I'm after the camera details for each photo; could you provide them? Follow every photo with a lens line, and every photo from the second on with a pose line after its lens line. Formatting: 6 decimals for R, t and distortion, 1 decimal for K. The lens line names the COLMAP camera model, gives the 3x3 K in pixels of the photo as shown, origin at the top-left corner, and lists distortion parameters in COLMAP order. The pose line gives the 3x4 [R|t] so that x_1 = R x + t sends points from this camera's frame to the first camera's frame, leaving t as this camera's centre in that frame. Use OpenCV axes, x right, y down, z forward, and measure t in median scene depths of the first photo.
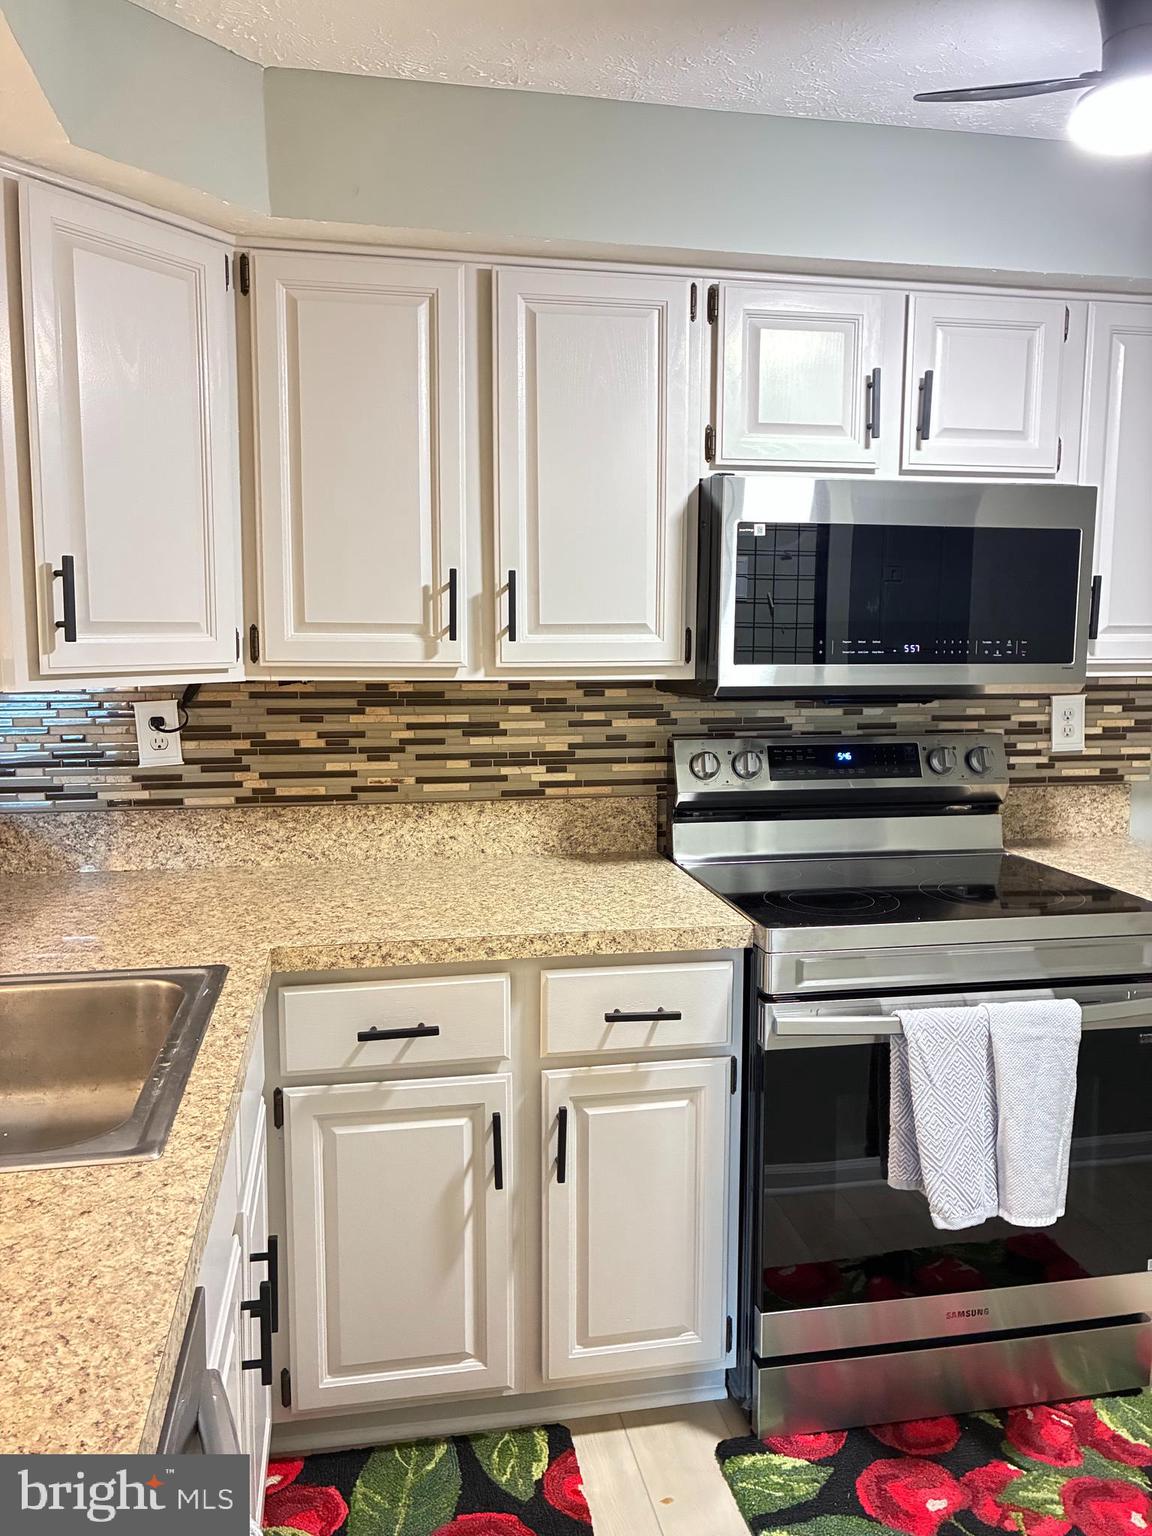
lens RADIAL K [[1161.3, 0, 575.8], [0, 1161.3, 759.0], [0, 0, 1]] dist [0.043065, -0.062444]
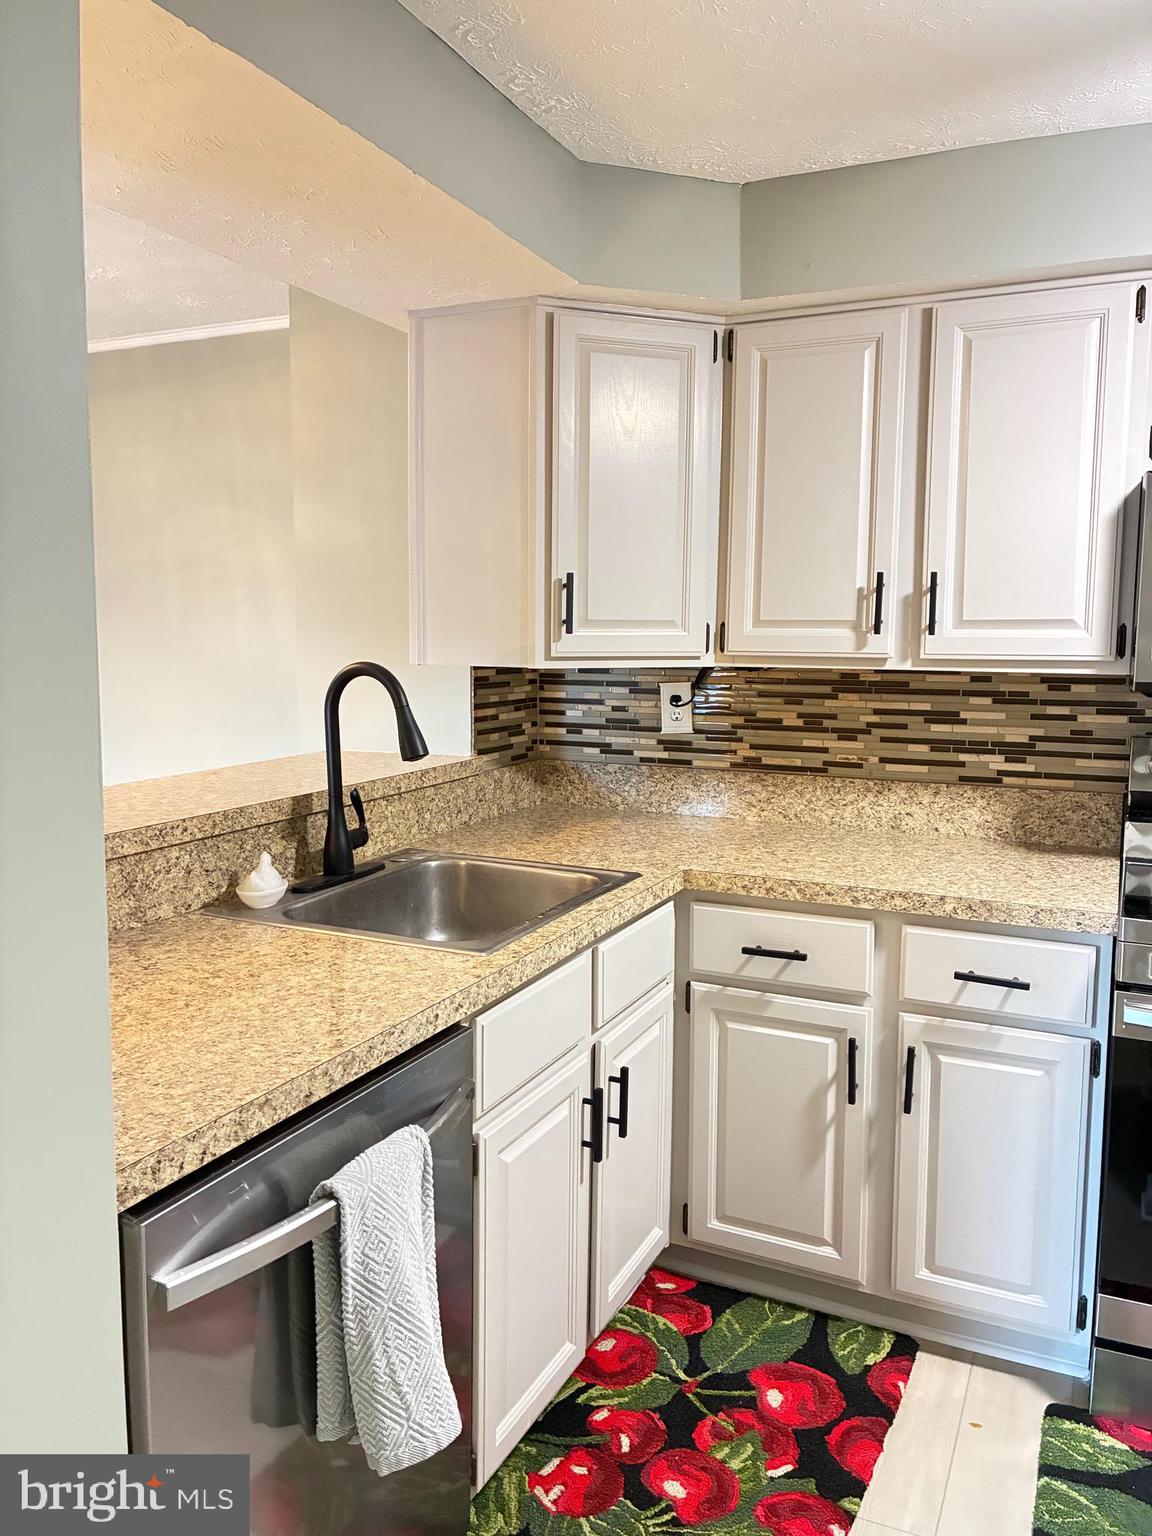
lens RADIAL K [[1161.3, 0, 563.1], [0, 1161.3, 753.5], [0, 0, 1]] dist [0.043065, -0.062444]
pose [[0.802512, 0.066373, -0.592932, 0.352759], [-0.070962, 0.997357, 0.015599, 0.020162], [0.592400, 0.029557, 0.805101, -0.114830]]
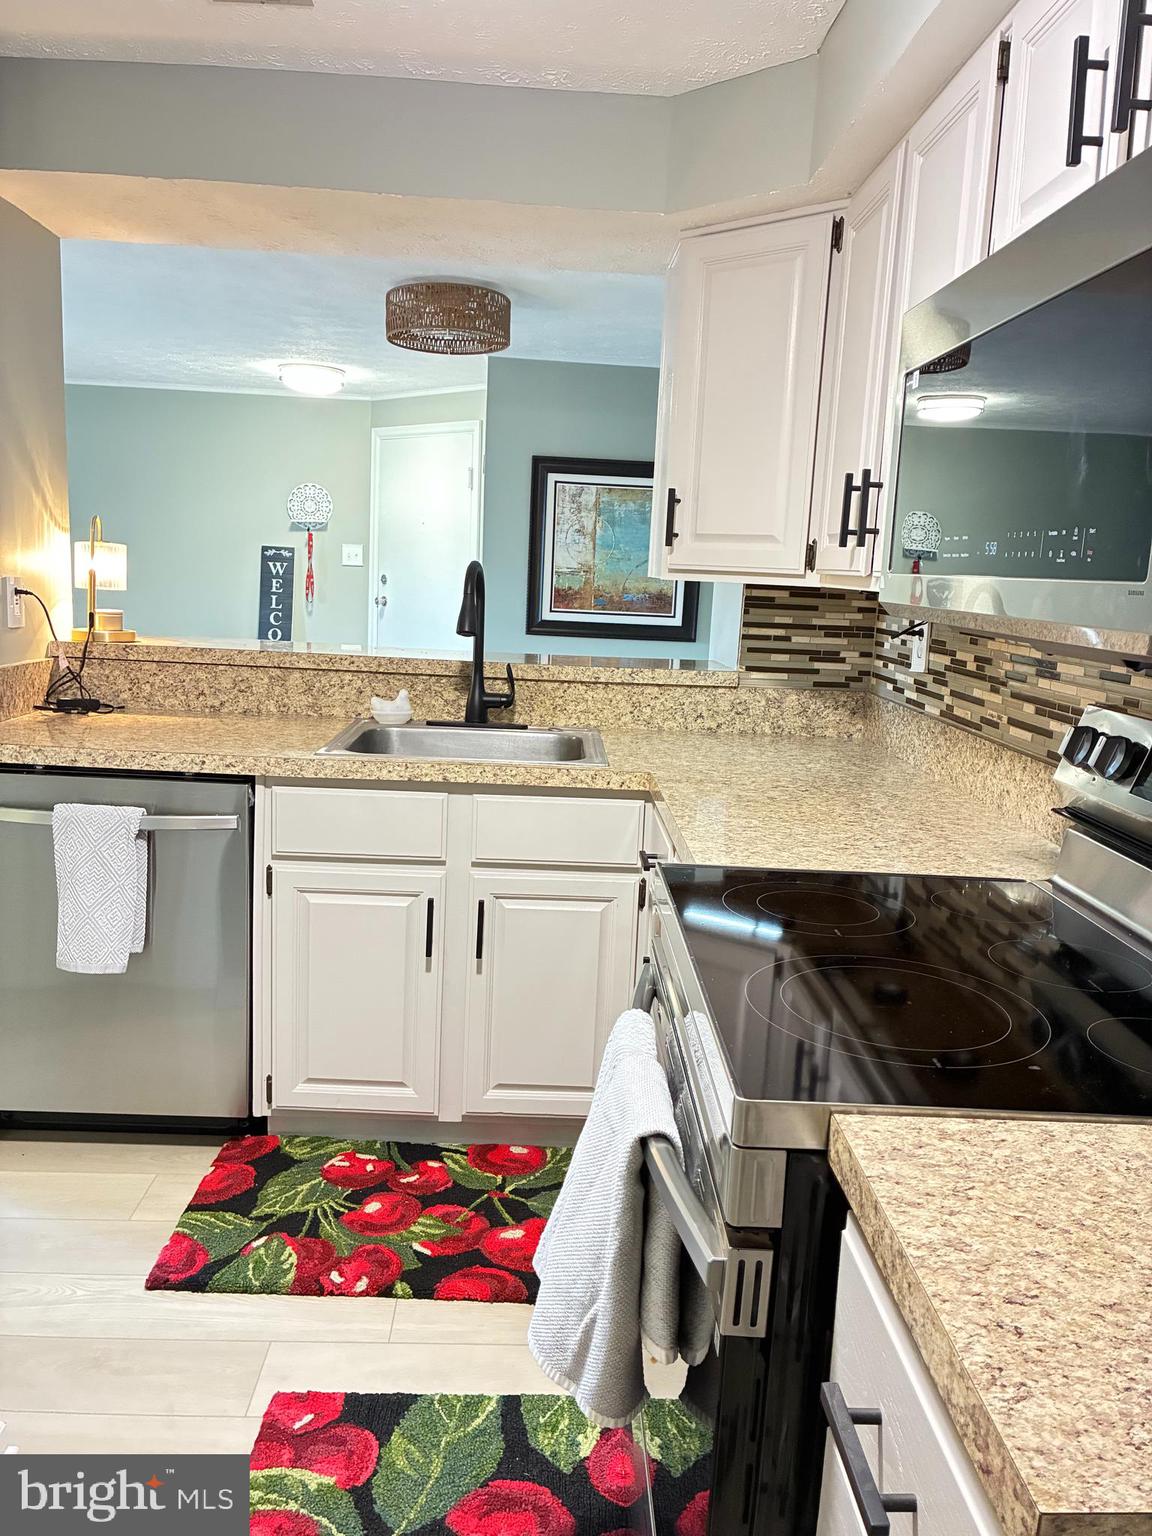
lens RADIAL K [[1161.3, 0, 571.8], [0, 1161.3, 774.4], [0, 0, 1]] dist [0.043065, -0.062444]
pose [[-0.168647, 0.163522, -0.972018, 0.962300], [-0.159513, 0.968616, 0.190626, -0.070751], [0.972684, 0.187198, -0.137271, 0.996004]]
